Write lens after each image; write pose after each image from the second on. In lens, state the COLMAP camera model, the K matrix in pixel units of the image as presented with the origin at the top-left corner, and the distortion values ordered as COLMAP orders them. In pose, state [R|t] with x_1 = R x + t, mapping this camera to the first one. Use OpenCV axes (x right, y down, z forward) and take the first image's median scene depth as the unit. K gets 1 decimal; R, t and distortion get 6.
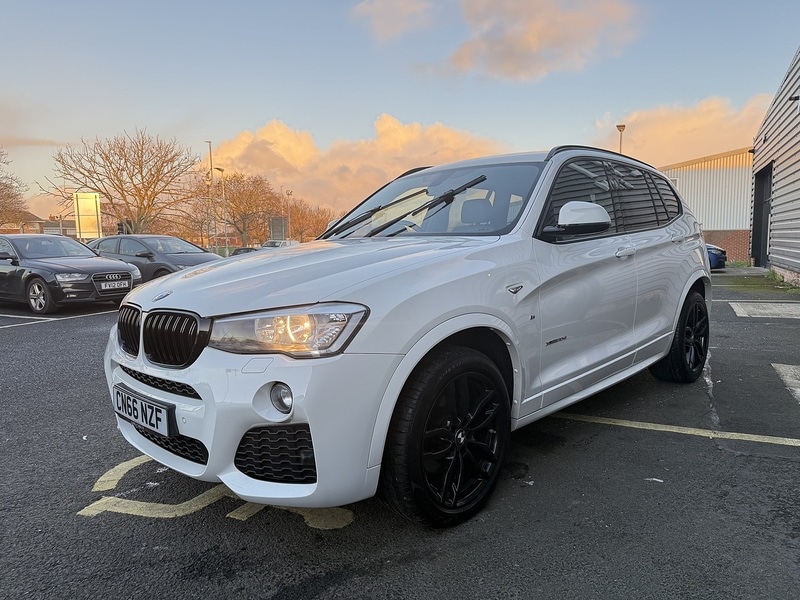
lens RADIAL K [[561.1, 0, 400.0], [0, 561.1, 300.0], [0, 0, 1]] dist [0.083924, -0.126348]
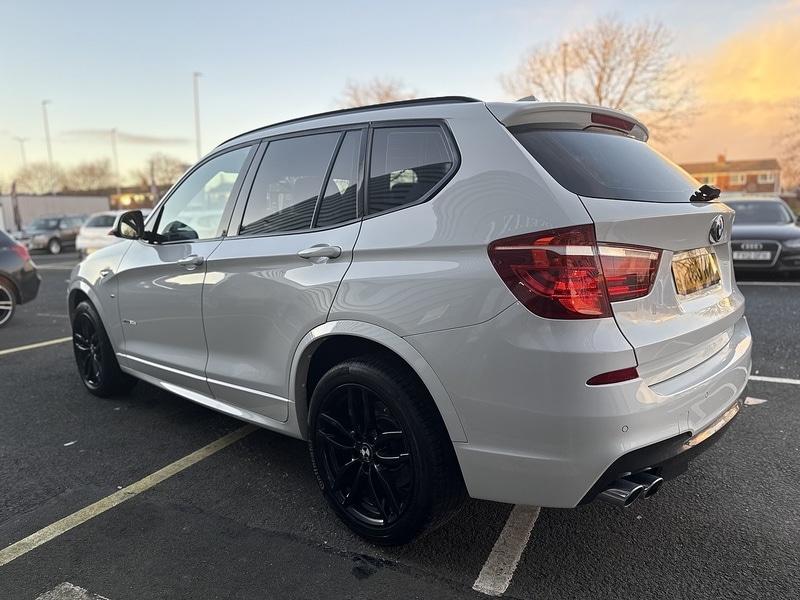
lens RADIAL K [[558.5, 0, 402.1], [0, 558.5, 299.6], [0, 0, 1]] dist [0.064104, -0.072668]
pose [[0.009903, 0.166484, -0.985994, 1.334216], [-0.078007, 0.983166, 0.165223, -0.205614], [0.996904, 0.075278, 0.022723, 1.377393]]
